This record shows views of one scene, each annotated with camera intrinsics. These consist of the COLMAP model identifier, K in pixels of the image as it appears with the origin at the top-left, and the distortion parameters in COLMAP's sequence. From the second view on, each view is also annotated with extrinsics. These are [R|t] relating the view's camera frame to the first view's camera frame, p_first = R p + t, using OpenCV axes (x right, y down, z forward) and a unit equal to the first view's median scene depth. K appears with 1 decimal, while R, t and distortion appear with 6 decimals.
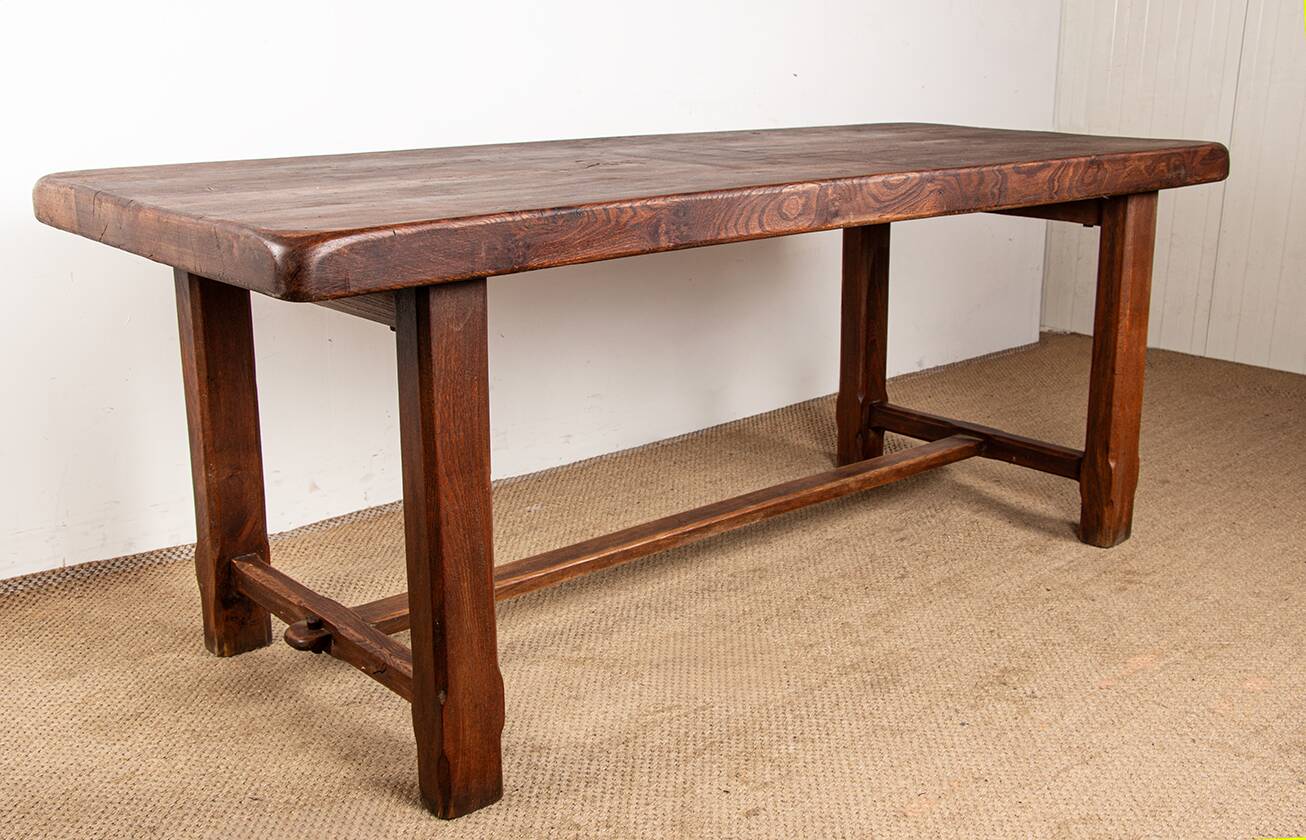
lens RADIAL K [[1410.6, 0, 656.2], [0, 1410.6, 416.5], [0, 0, 1]] dist [-0.063303, 0.000000]
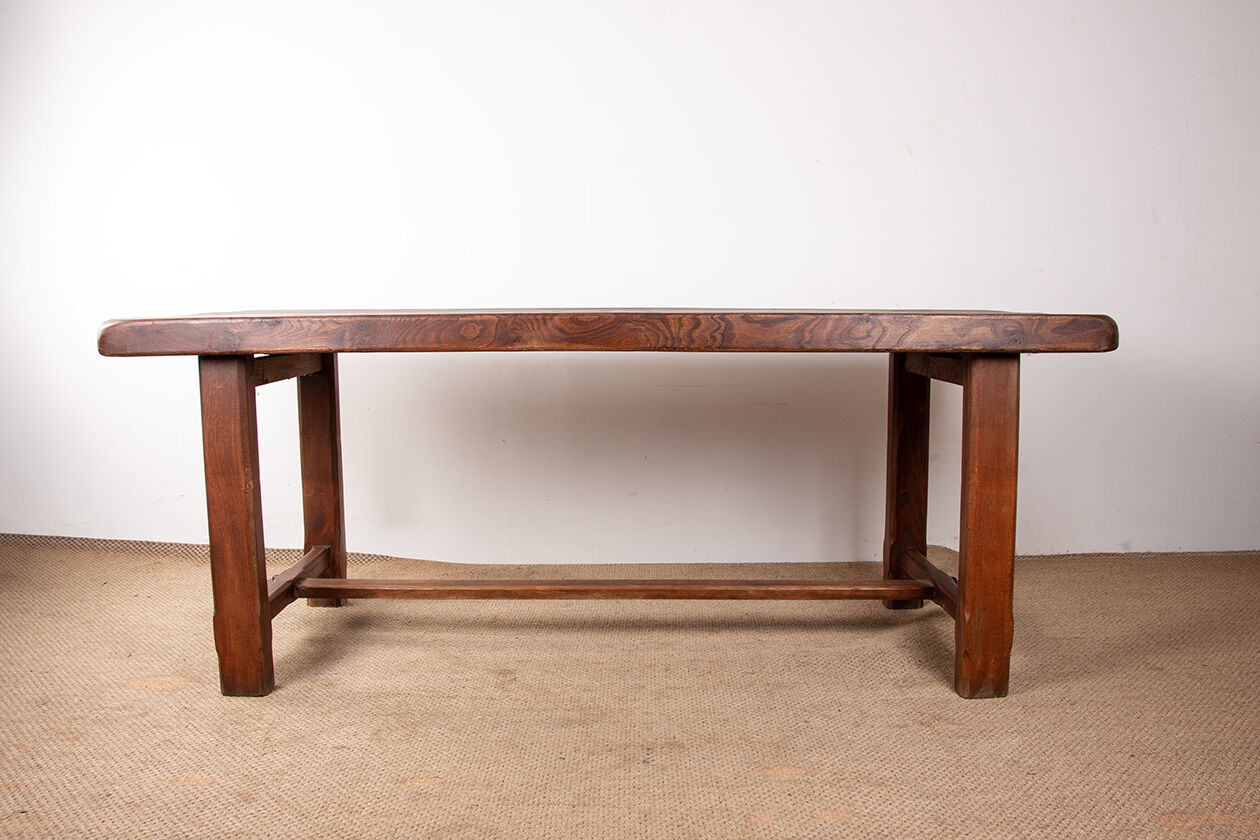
lens RADIAL K [[1093.2, 0, 642.2], [0, 1093.2, 424.2], [0, 0, 1]] dist [-0.142692, 0.078980]
pose [[0.753126, 0.073573, -0.653750, 0.885928], [-0.169786, 0.981799, -0.085104, 0.004105], [0.635590, 0.175092, 0.751910, 0.298820]]
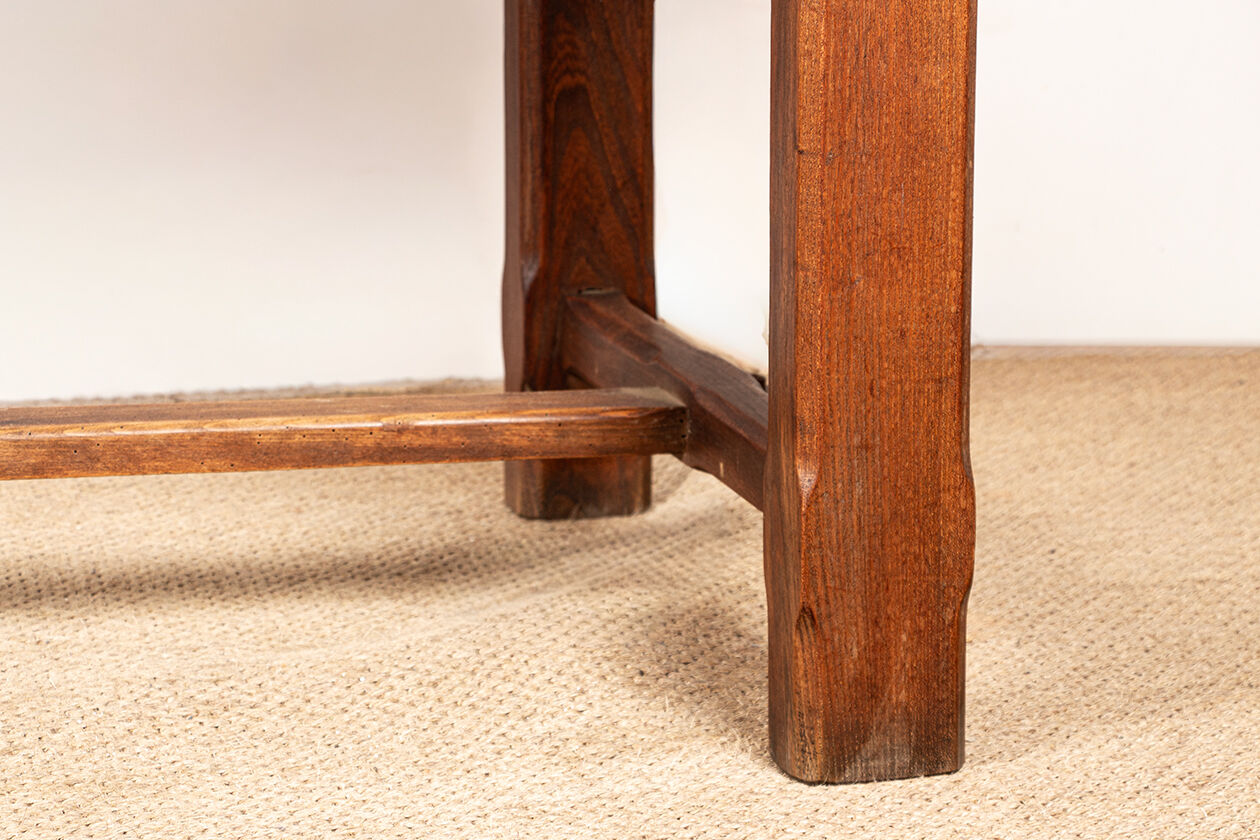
lens RADIAL K [[3839.2, 0, 636.9], [0, 3839.2, 418.5], [0, 0, 1]] dist [0.518478, 0.000000]
pose [[0.892273, 0.094350, -0.441529, 0.859603], [-0.121662, 0.991993, -0.033884, 0.071268], [0.434797, 0.083951, 0.896607, 0.392215]]
